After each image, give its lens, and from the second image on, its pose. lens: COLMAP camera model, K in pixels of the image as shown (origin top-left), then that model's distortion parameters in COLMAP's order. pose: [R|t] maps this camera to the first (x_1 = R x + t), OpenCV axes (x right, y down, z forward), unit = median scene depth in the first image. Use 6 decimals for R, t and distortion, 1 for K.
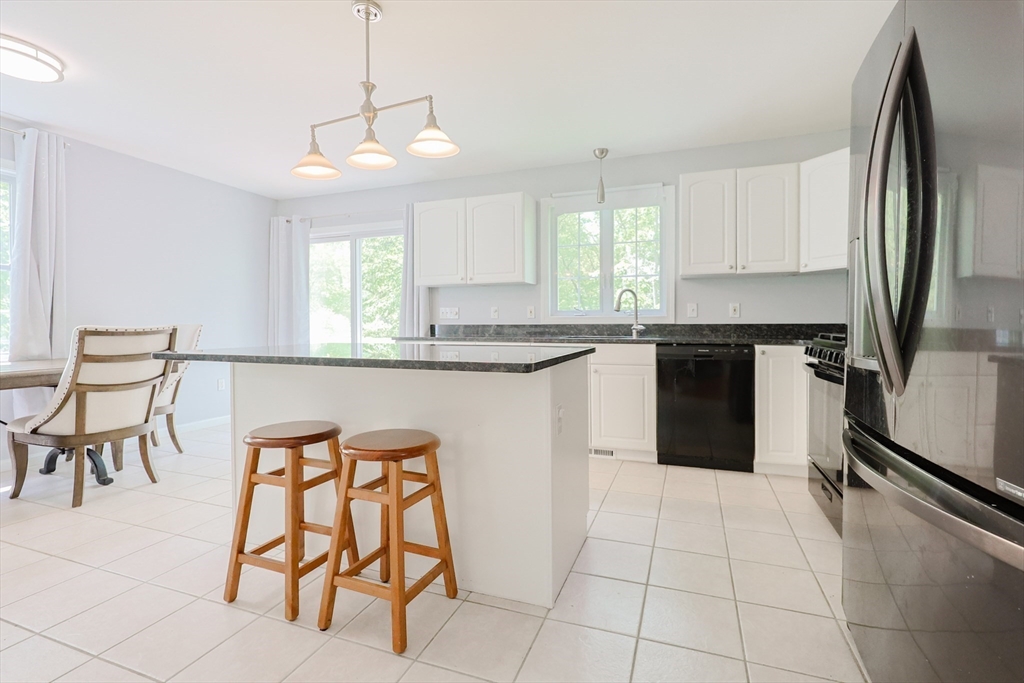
lens RADIAL K [[435.4, 0, 537.4], [0, 435.4, 329.8], [0, 0, 1]] dist [-0.001886, -0.000475]
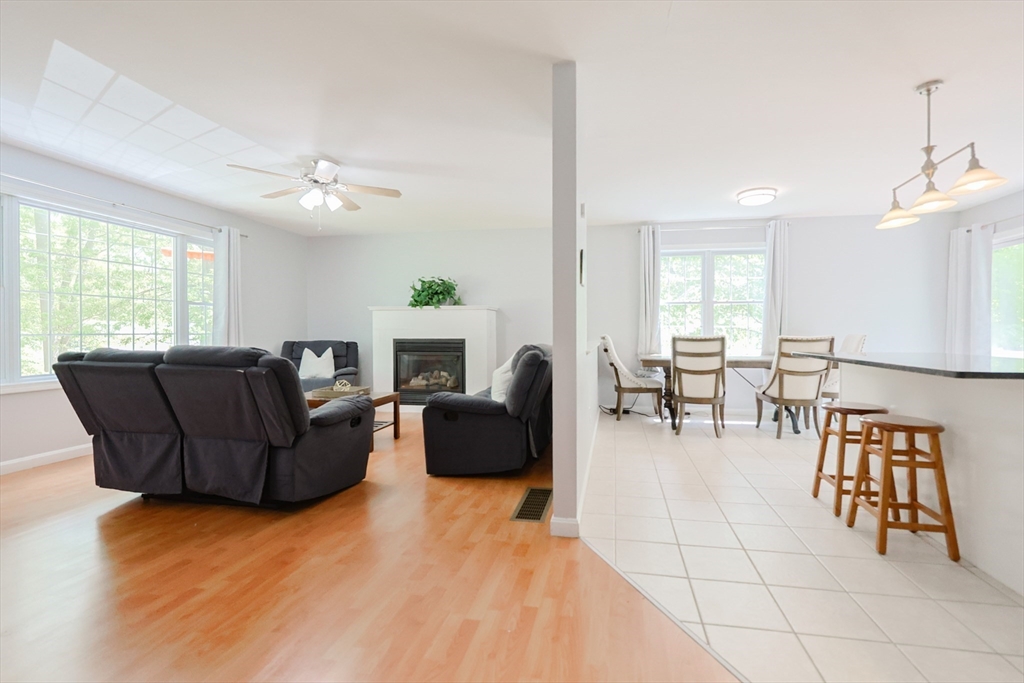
lens RADIAL K [[453.8, 0, 517.8], [0, 453.8, 336.7], [0, 0, 1]] dist [0.000835, -0.000261]
pose [[0.116339, 0.012442, -0.993132, 0.624980], [-0.011339, 0.999873, 0.011198, -0.014256], [0.993145, 0.009958, 0.116465, -0.260143]]
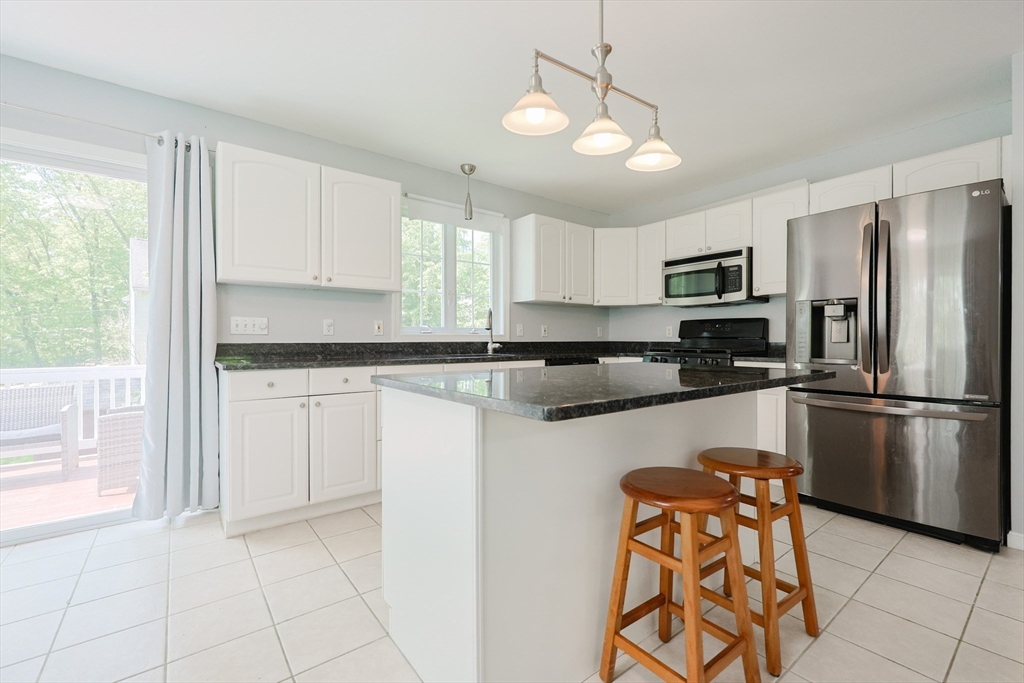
lens RADIAL K [[453.8, 0, 517.8], [0, 453.8, 336.7], [0, 0, 1]] dist [0.000835, -0.000261]
pose [[0.535986, 0.004102, 0.844217, -0.818056], [0.005398, 0.999951, -0.008286, -0.020305], [-0.844209, 0.008999, 0.535938, 0.432613]]
